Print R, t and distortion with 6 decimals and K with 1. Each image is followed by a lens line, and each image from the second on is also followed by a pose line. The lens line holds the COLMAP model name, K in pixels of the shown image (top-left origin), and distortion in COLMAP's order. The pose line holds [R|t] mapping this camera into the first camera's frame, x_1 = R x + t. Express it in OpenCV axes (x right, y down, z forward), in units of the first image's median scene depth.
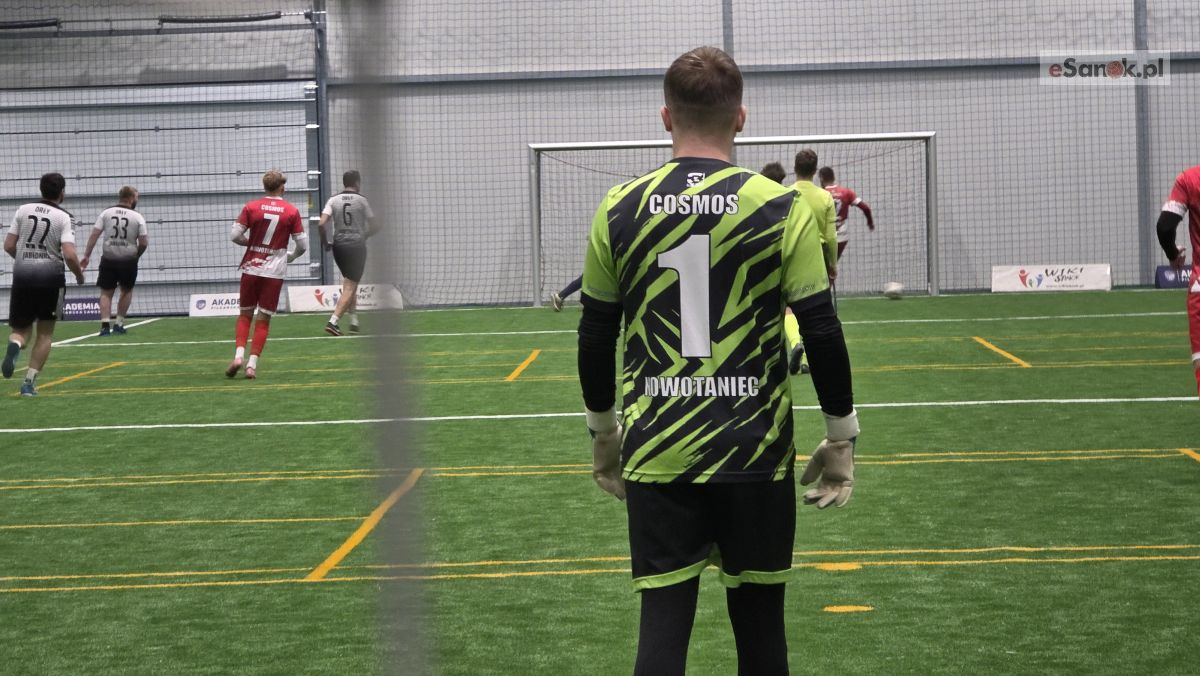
lens RADIAL K [[4088.5, 0, 627.5], [0, 4088.5, 180.7], [0, 0, 1]] dist [0.400661, 0.000000]
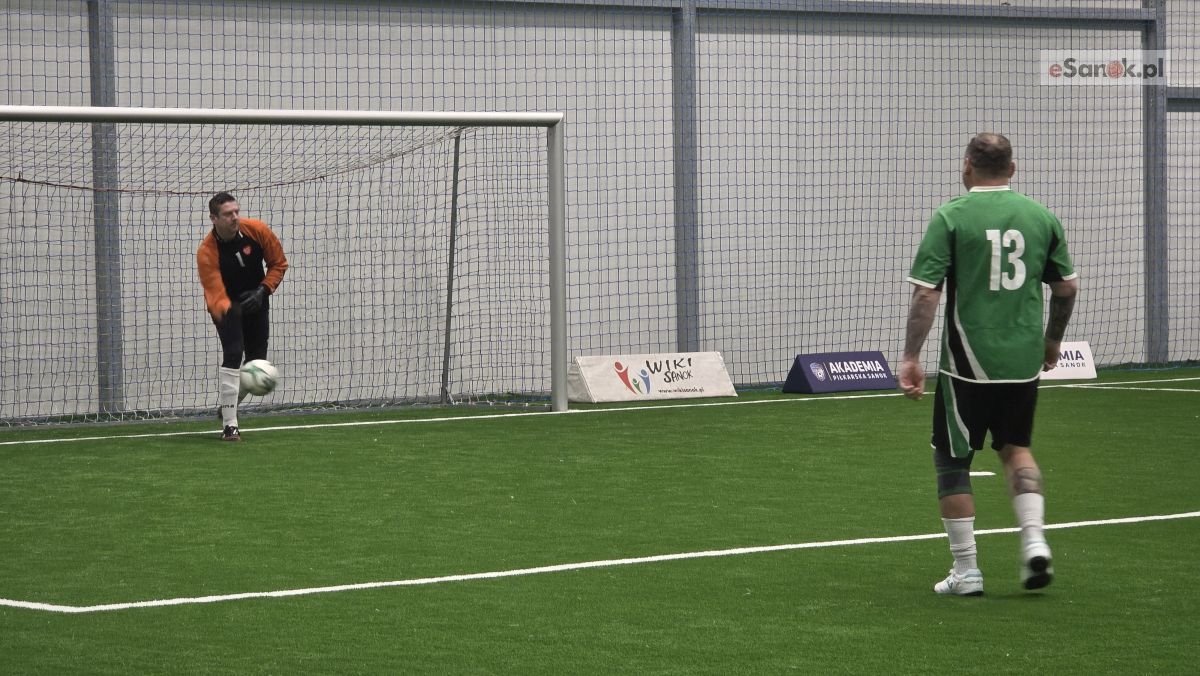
lens RADIAL K [[4088.5, 0, 601.4], [0, 4088.5, 332.2], [0, 0, 1]] dist [0.400661, 0.000000]
pose [[0.720265, 0.001169, 0.693698, -0.299015], [-0.014743, 0.999799, 0.013623, 0.009861], [-0.693542, -0.020039, 0.720137, 0.595013]]
